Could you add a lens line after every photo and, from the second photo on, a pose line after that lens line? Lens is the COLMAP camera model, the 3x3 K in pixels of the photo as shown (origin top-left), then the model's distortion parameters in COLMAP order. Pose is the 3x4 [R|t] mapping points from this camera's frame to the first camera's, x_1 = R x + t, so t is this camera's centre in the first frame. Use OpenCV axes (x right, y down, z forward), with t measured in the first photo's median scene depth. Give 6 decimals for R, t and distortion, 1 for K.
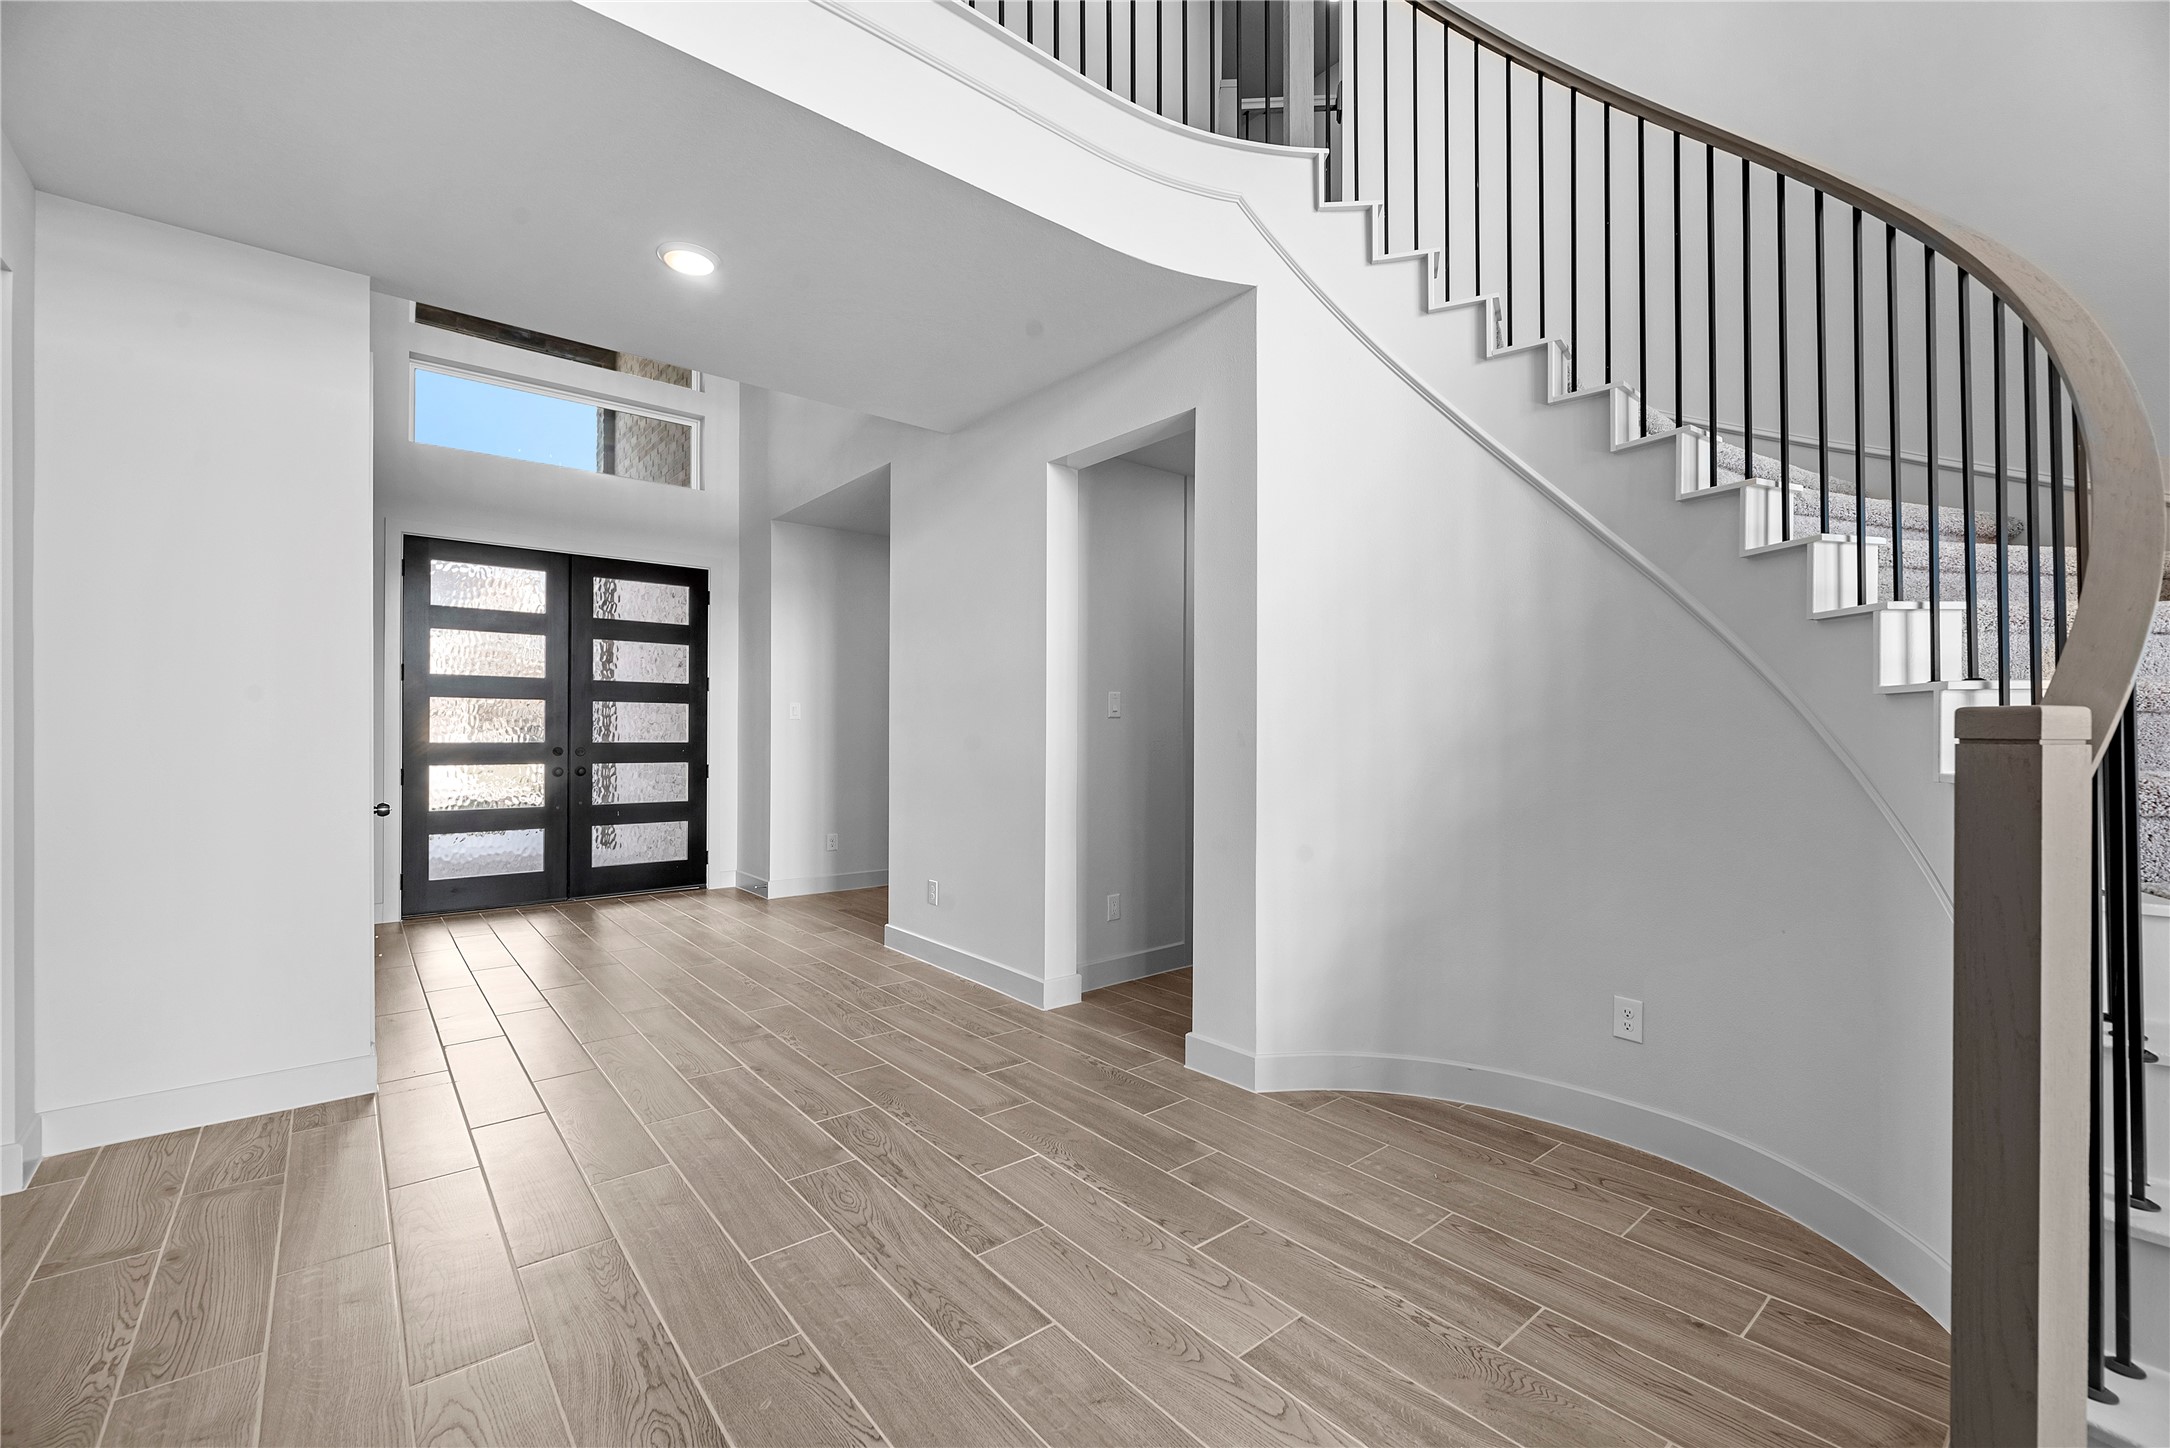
lens RADIAL K [[893.7, 0, 1083.5], [0, 893.7, 734.1], [0, 0, 1]] dist [-0.000458, -0.000057]
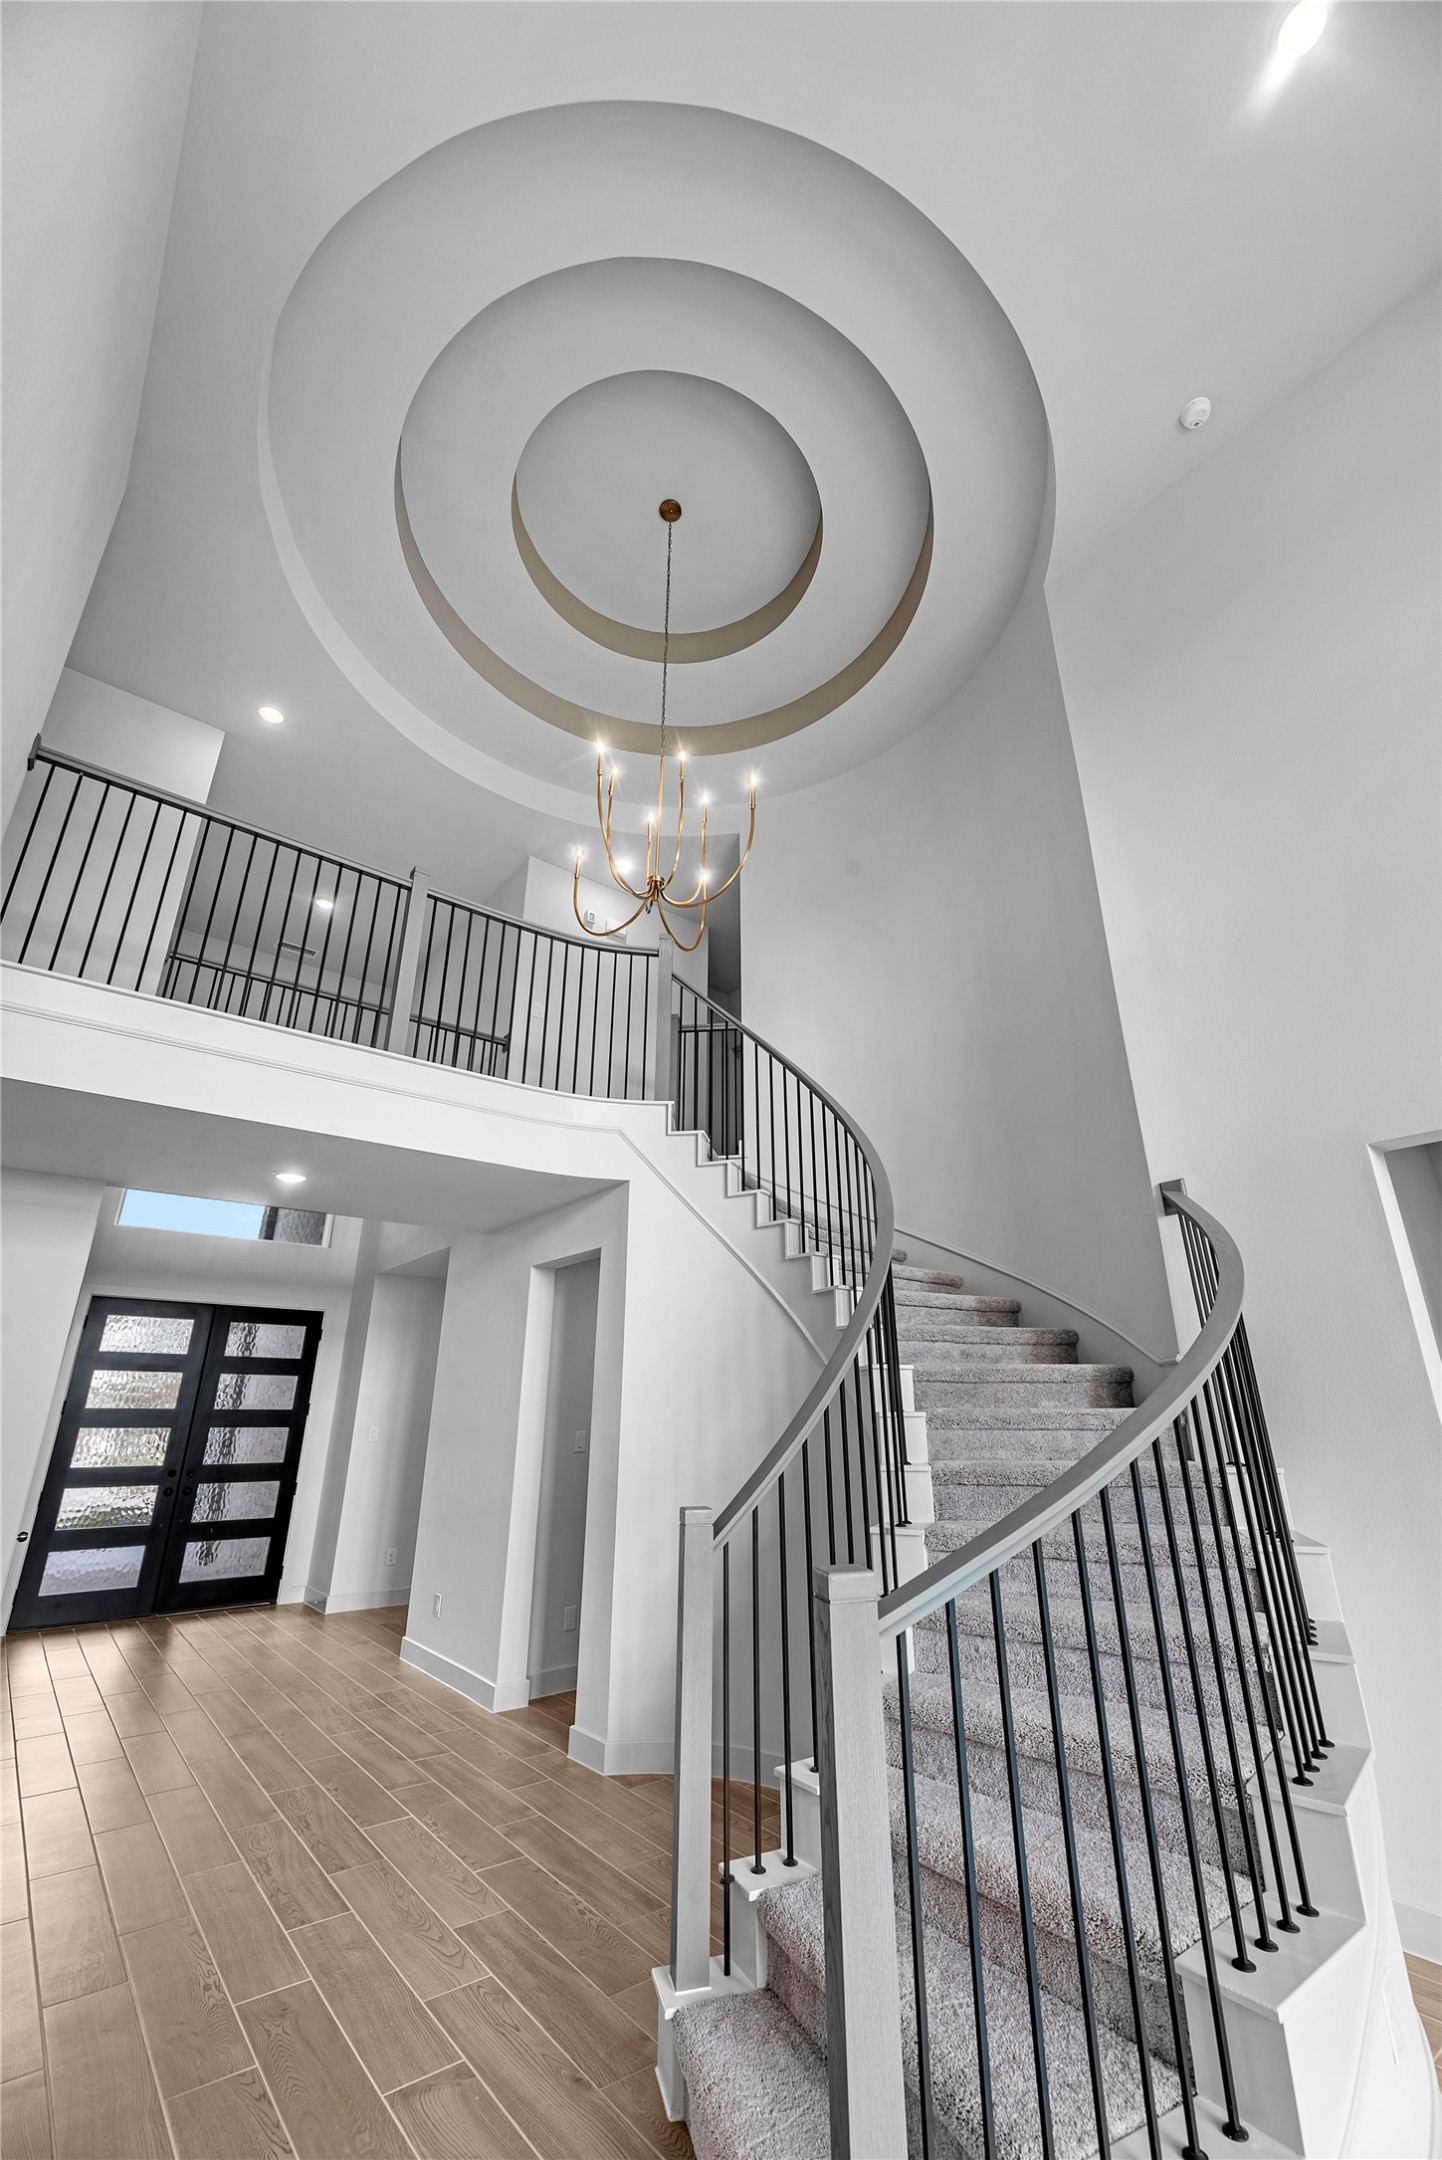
lens RADIAL K [[889.6, 0, 726.4], [0, 889.6, 1072.8], [0, 0, 1]] dist [-0.000458, -0.000057]
pose [[0.999328, -0.019281, -0.031175, 0.255798], [0.006633, 0.931562, -0.363522, -0.052883], [0.036051, 0.363071, 0.931064, -0.354146]]
